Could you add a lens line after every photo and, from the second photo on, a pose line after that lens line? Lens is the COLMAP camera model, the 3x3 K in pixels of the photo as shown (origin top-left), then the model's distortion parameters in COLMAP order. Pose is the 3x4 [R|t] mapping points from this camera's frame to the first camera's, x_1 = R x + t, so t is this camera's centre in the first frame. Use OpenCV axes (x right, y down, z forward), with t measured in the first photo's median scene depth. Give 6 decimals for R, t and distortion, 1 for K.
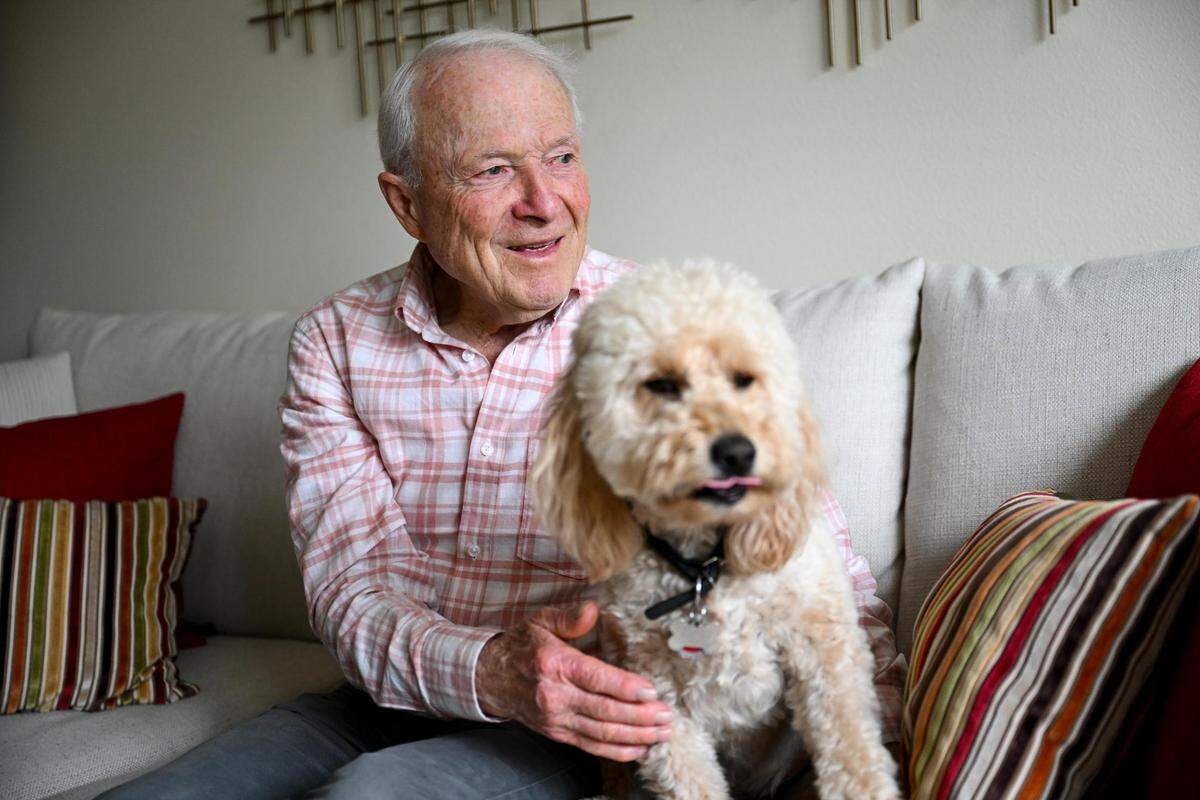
lens RADIAL K [[1843.5, 0, 600.0], [0, 1843.5, 400.0], [0, 0, 1]] dist [0.152409, -0.061464]
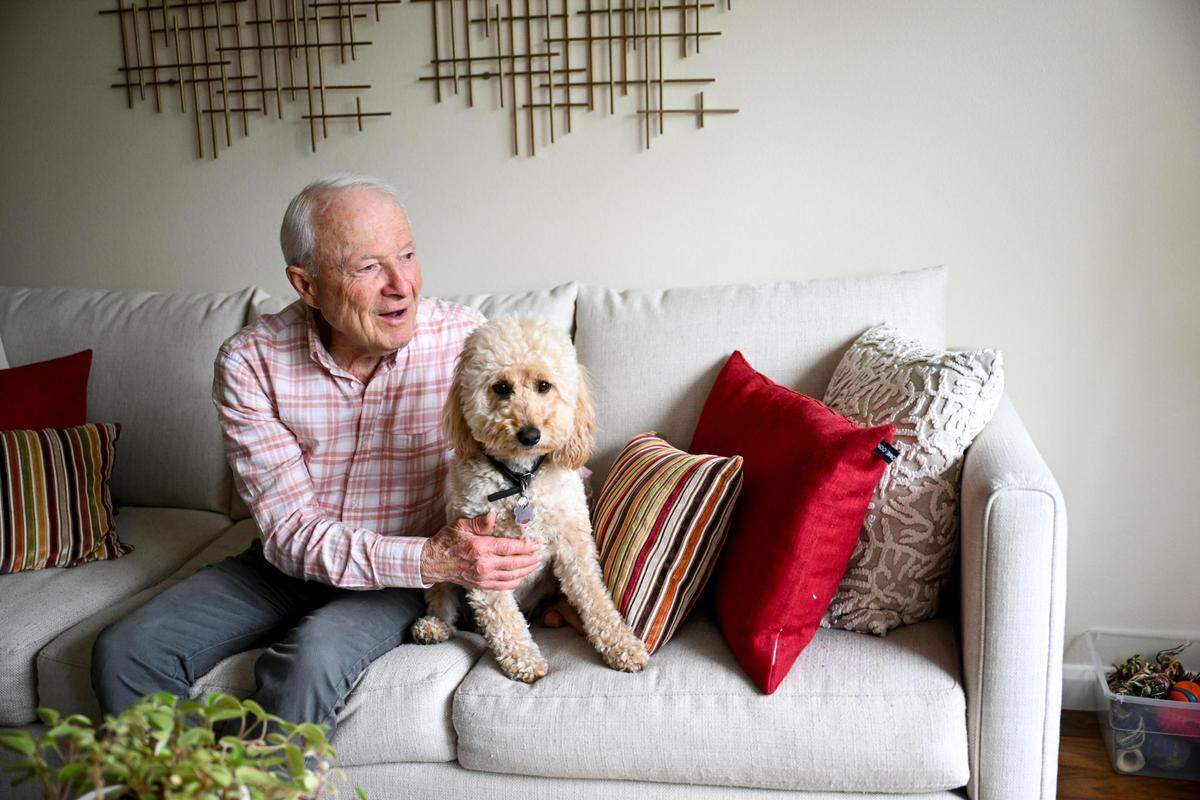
lens RADIAL K [[1322.0, 0, 600.0], [0, 1322.0, 400.0], [0, 0, 1]] dist [-0.001003, 0.951887]
pose [[0.970063, -0.008112, 0.242718, -0.108092], [-0.014191, 0.995841, 0.090000, -0.082824], [-0.242439, -0.090750, 0.965913, -0.205083]]
